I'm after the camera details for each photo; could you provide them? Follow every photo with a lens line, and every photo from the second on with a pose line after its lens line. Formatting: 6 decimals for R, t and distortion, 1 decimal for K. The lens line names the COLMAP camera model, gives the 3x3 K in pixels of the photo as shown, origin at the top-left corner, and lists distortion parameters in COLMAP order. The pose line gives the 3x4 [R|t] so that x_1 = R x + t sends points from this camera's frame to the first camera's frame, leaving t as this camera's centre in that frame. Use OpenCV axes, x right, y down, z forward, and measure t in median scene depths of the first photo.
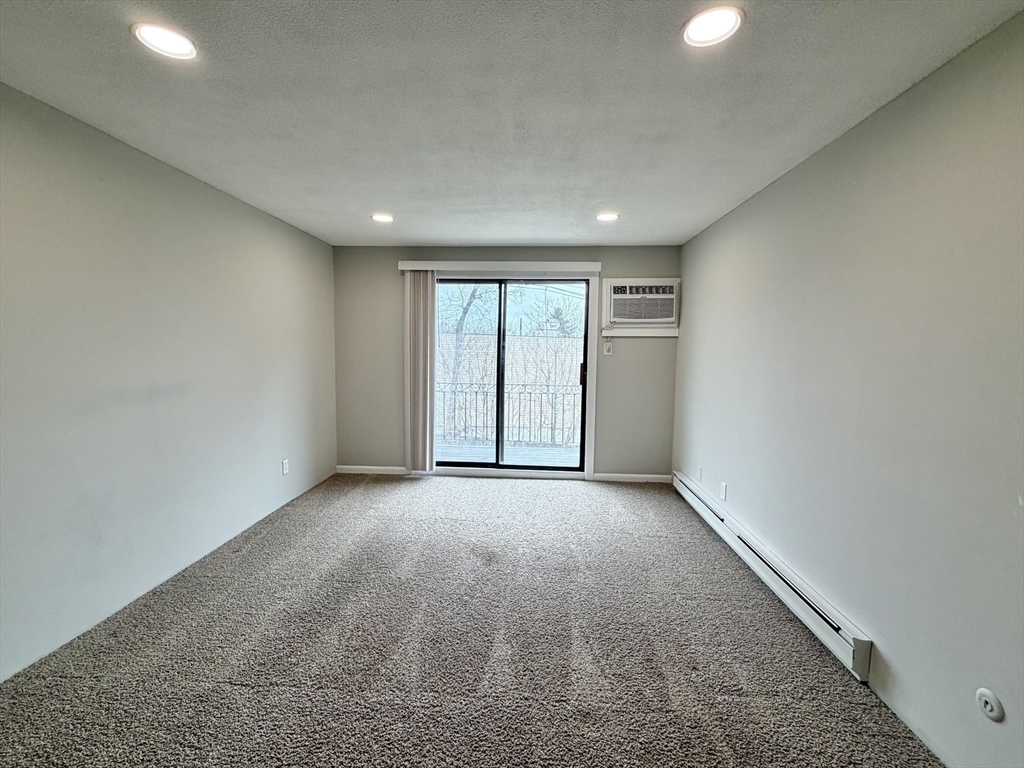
lens RADIAL K [[415.6, 0, 512.9], [0, 415.6, 377.7], [0, 0, 1]] dist [0.000989, -0.000018]
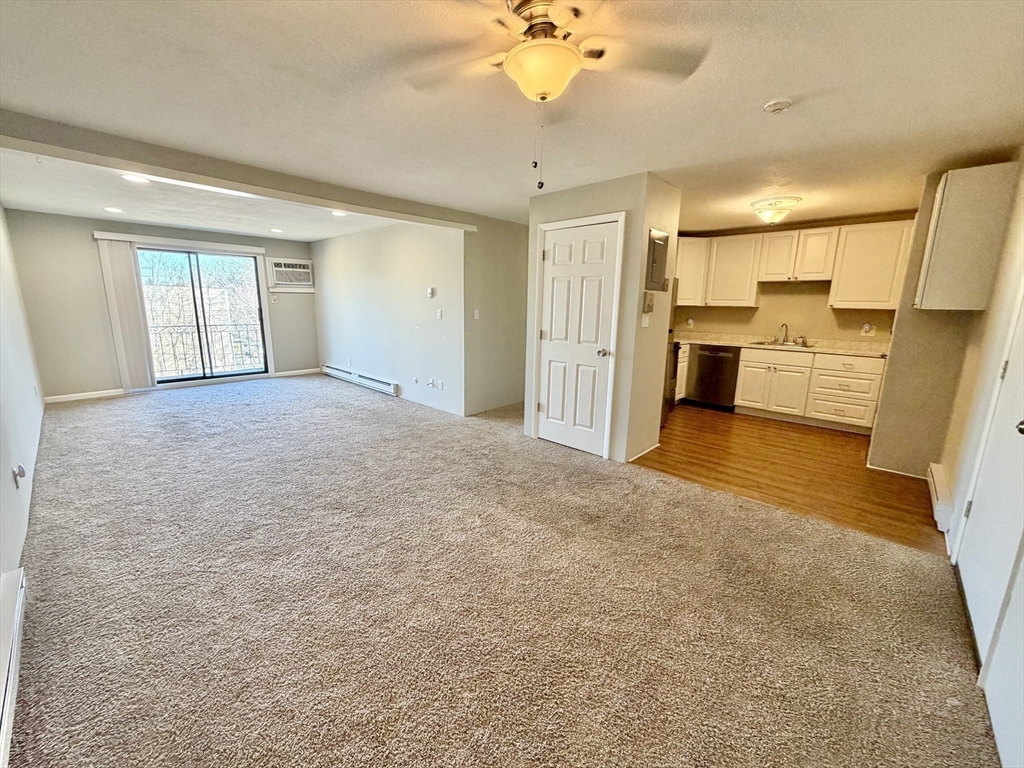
lens RADIAL K [[402.9, 0, 512.0], [0, 402.9, 384.0], [0, 0, 1]] dist [0.000017, 0.000258]
pose [[0.597984, -0.164257, 0.784497, -0.566260], [0.049899, 0.984506, 0.168099, 0.045973], [-0.799953, -0.061376, 0.596915, -0.831106]]
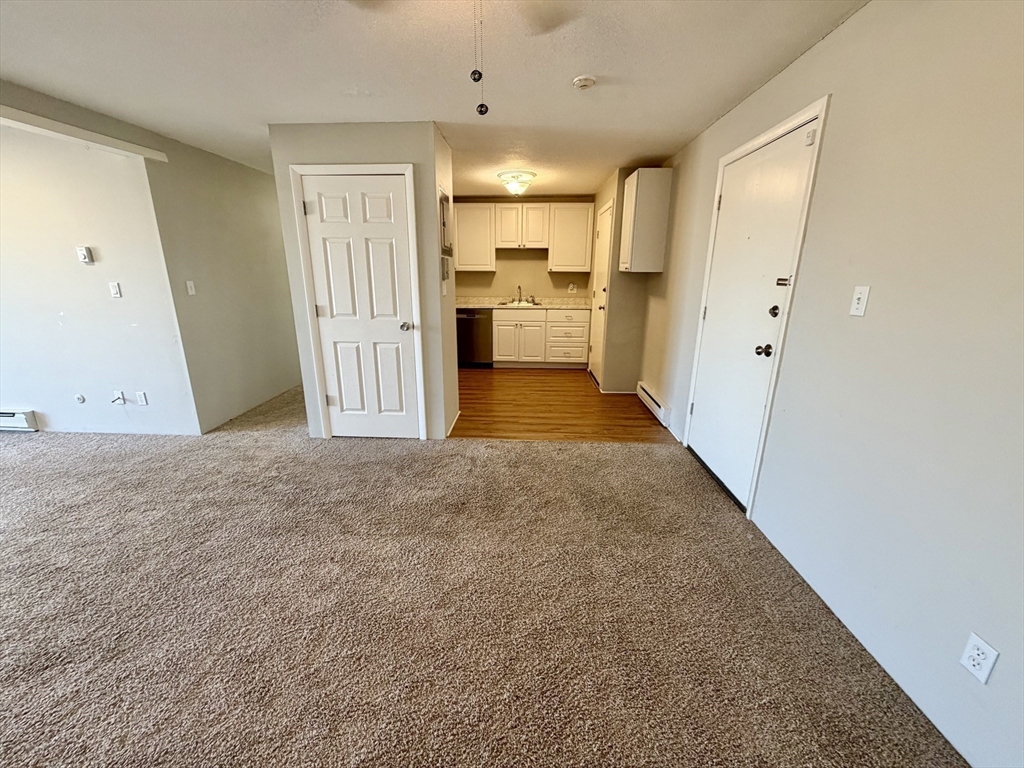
lens RADIAL K [[402.9, 0, 512.0], [0, 402.9, 384.0], [0, 0, 1]] dist [0.000017, 0.000258]
pose [[-0.053565, -0.285968, 0.956741, -0.541444], [0.064680, 0.955111, 0.289102, 0.028867], [-0.996467, 0.077367, -0.032664, -0.623725]]
